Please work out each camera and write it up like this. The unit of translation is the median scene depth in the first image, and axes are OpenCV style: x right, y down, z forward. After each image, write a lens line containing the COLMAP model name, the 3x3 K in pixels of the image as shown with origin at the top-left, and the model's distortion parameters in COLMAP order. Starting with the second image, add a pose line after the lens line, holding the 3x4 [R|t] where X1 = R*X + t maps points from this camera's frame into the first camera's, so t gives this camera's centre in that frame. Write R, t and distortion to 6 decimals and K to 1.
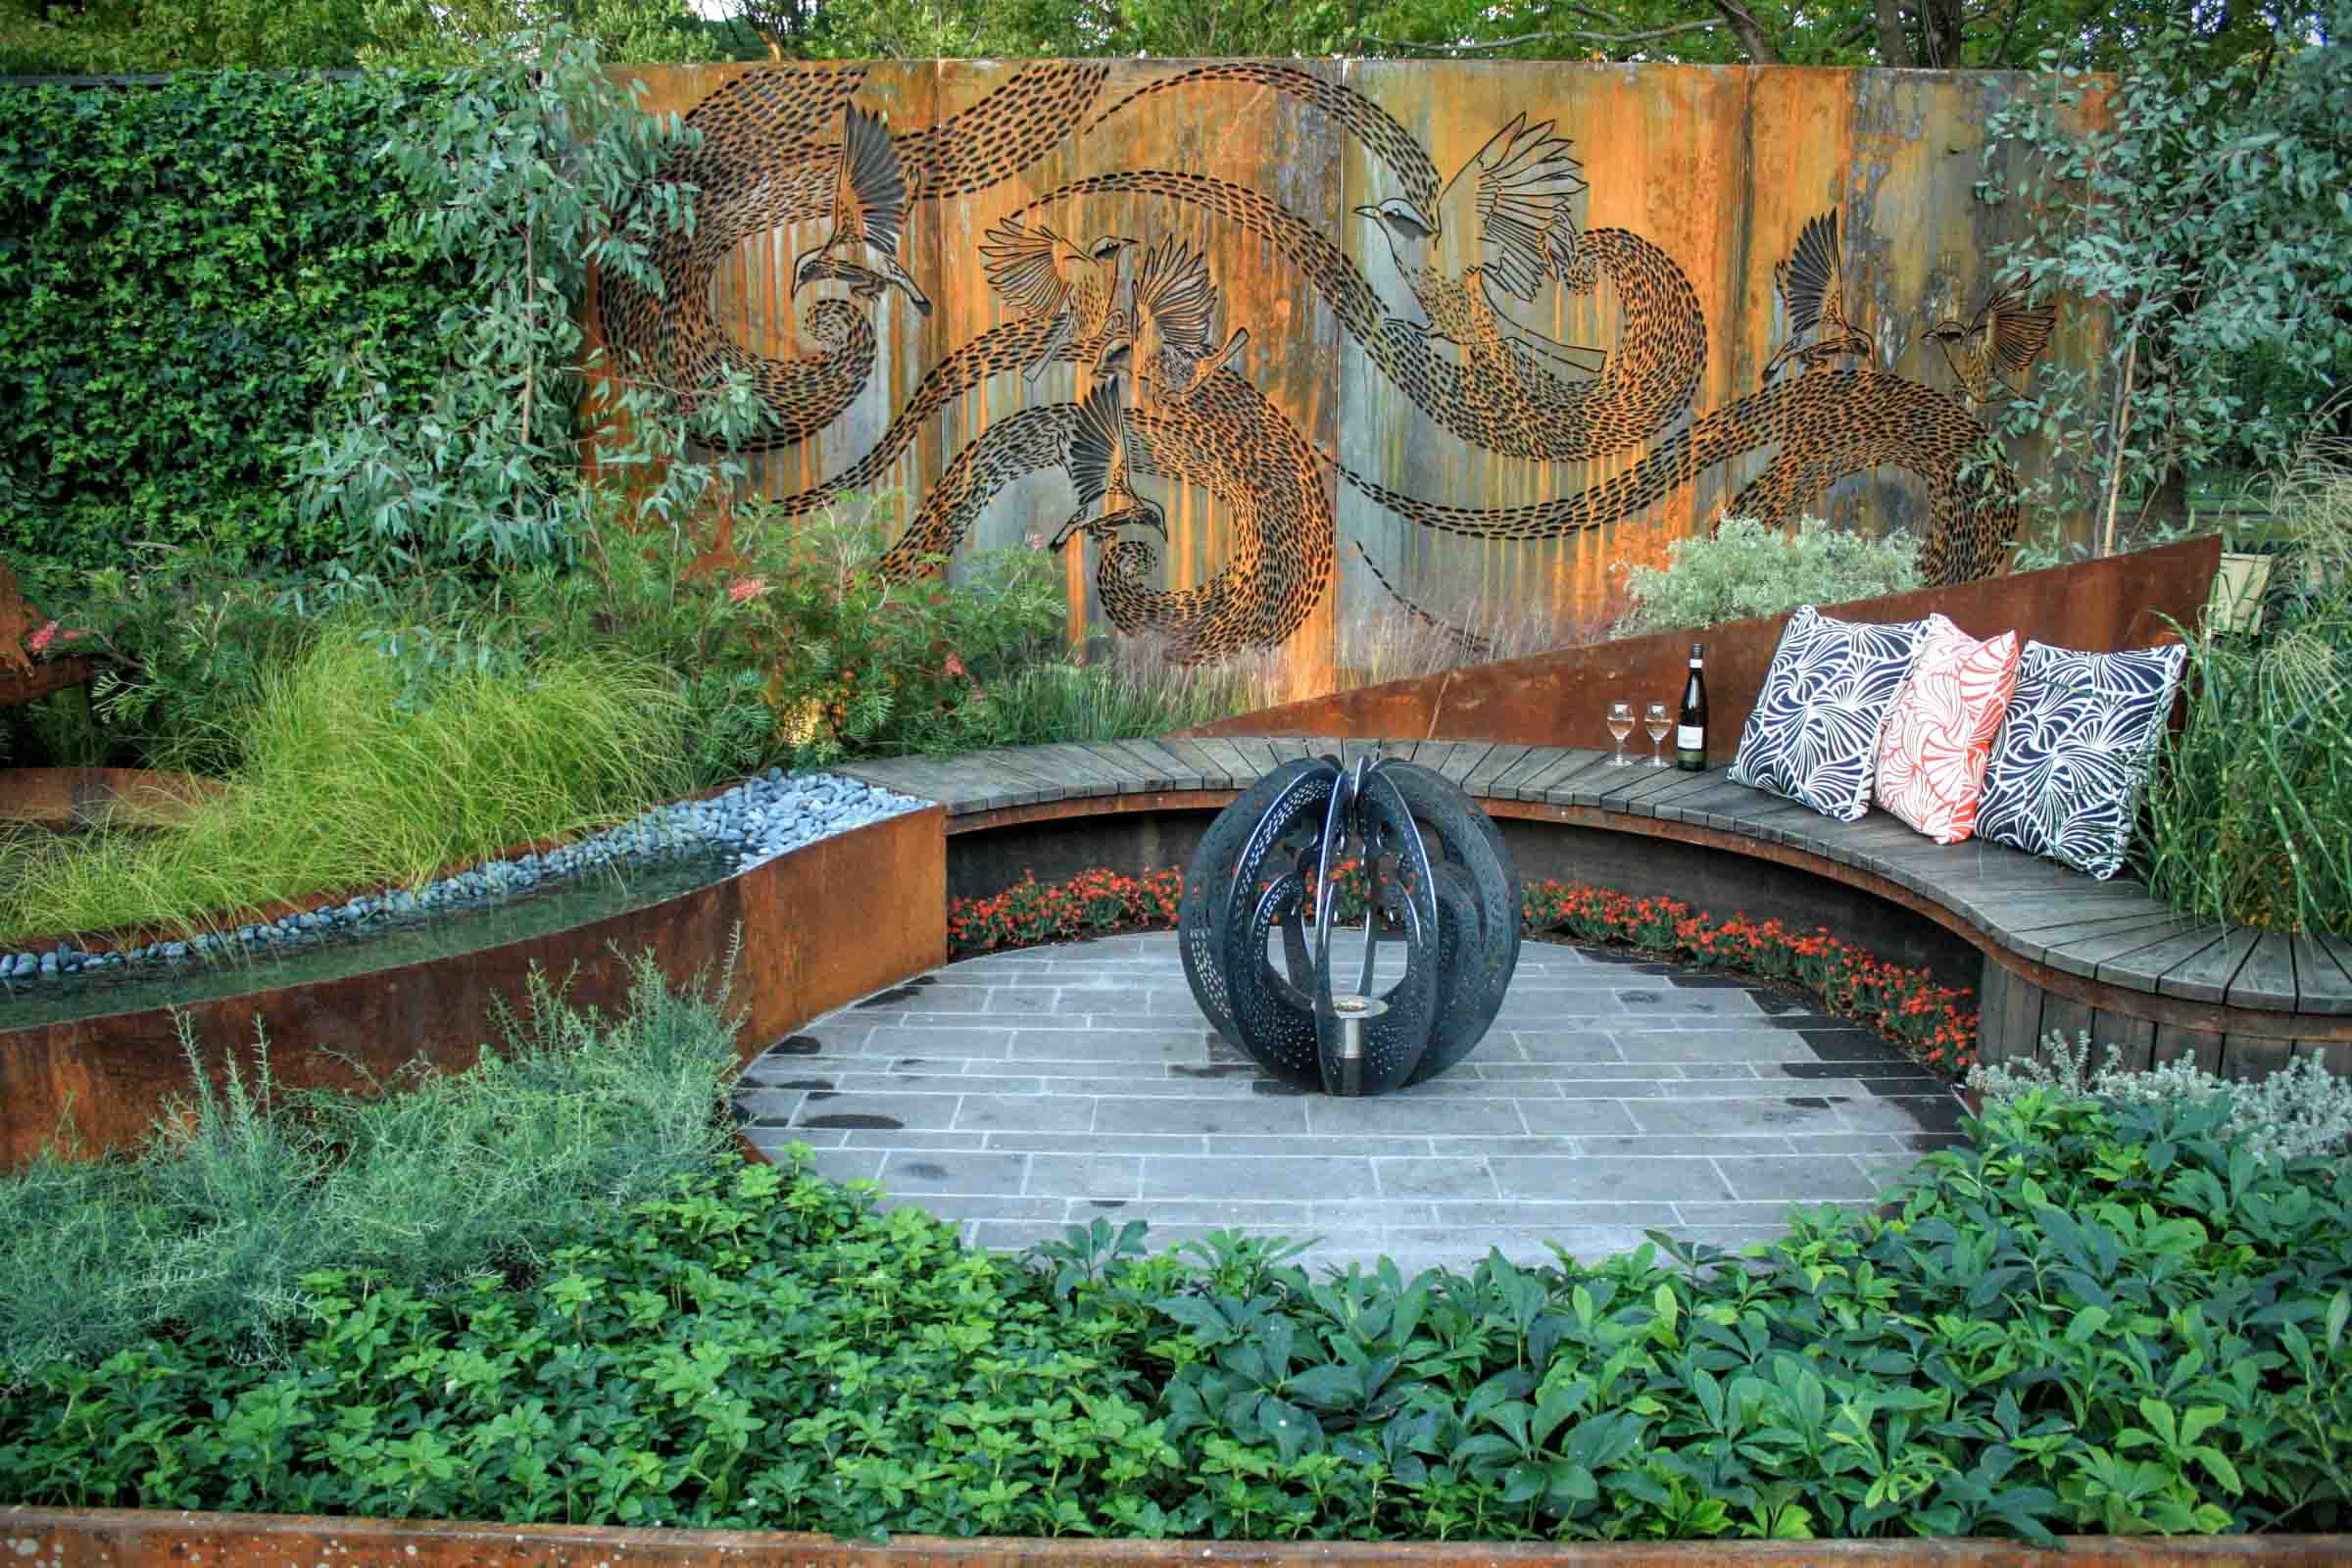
lens RADIAL K [[1973.3, 0, 1157.6], [0, 1973.3, 802.9], [0, 0, 1]] dist [-0.160058, 0.137574]
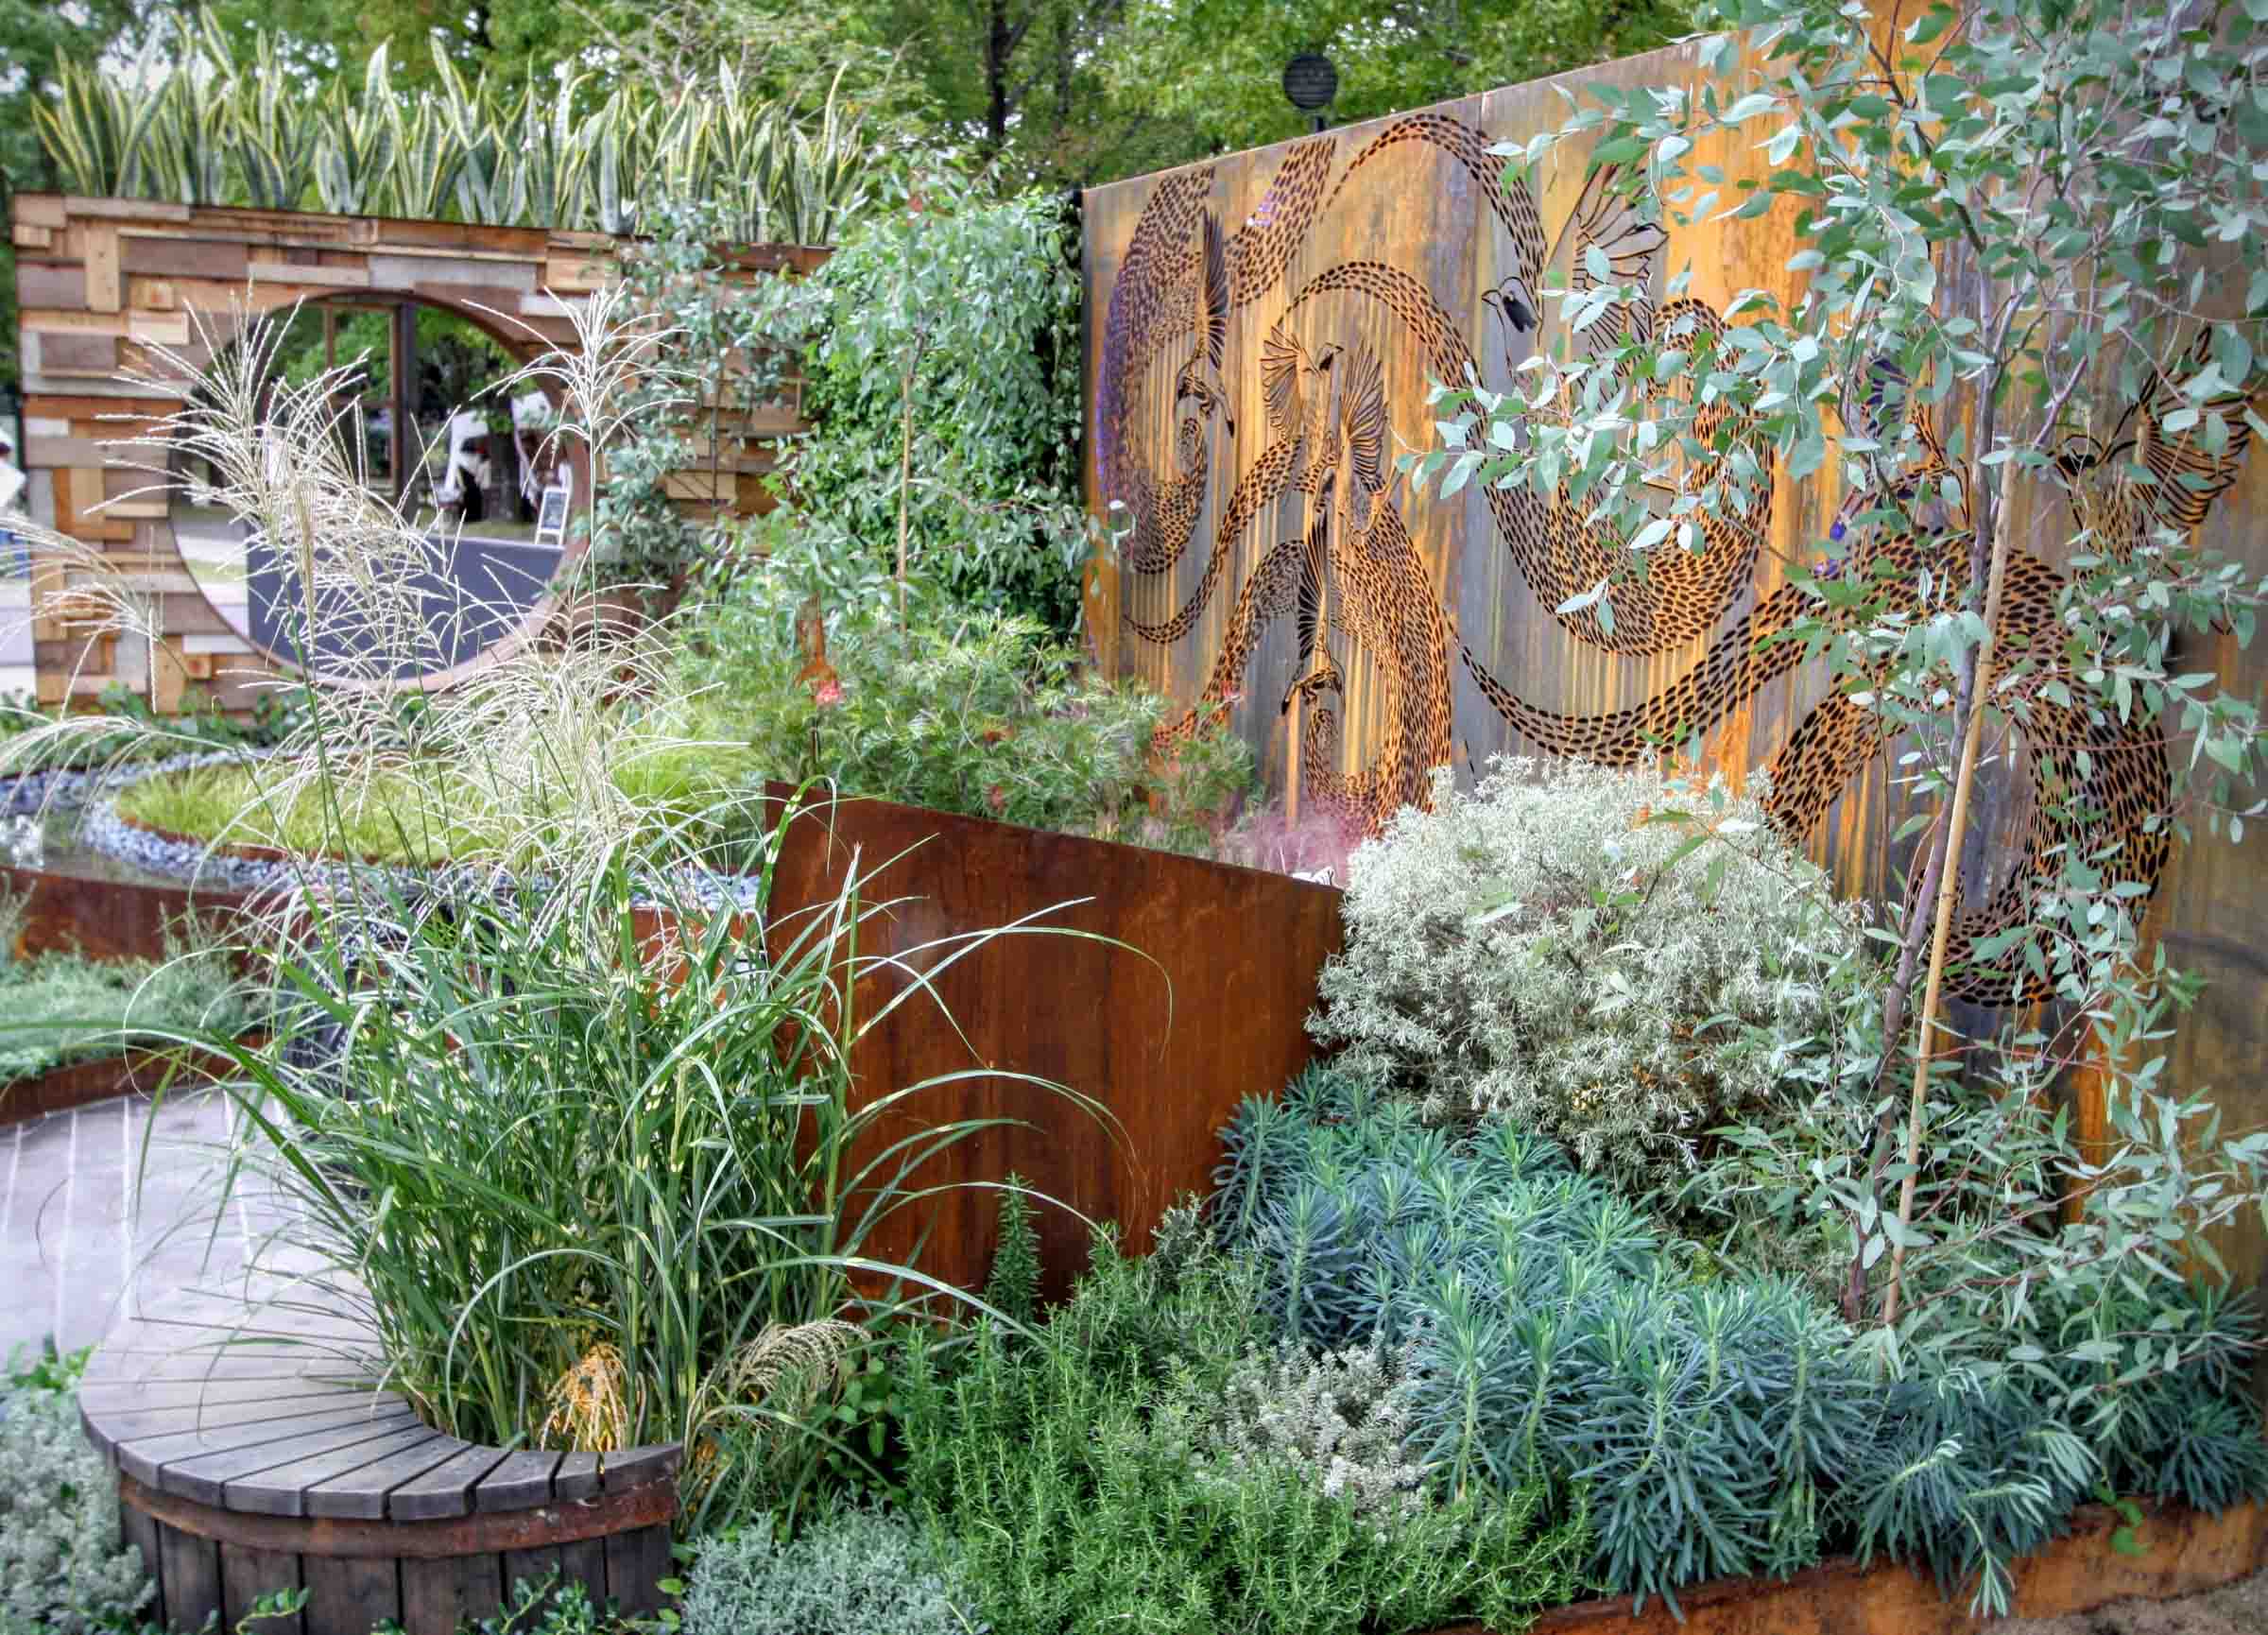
lens RADIAL K [[2369.0, 0, 1133.0], [0, 2369.0, 797.4], [0, 0, 1]] dist [0.047936, 0.000000]
pose [[0.407950, 0.139439, -0.902294, 0.884834], [-0.210433, 0.976021, 0.055690, -0.138241], [0.888423, 0.167154, 0.427510, 0.516248]]
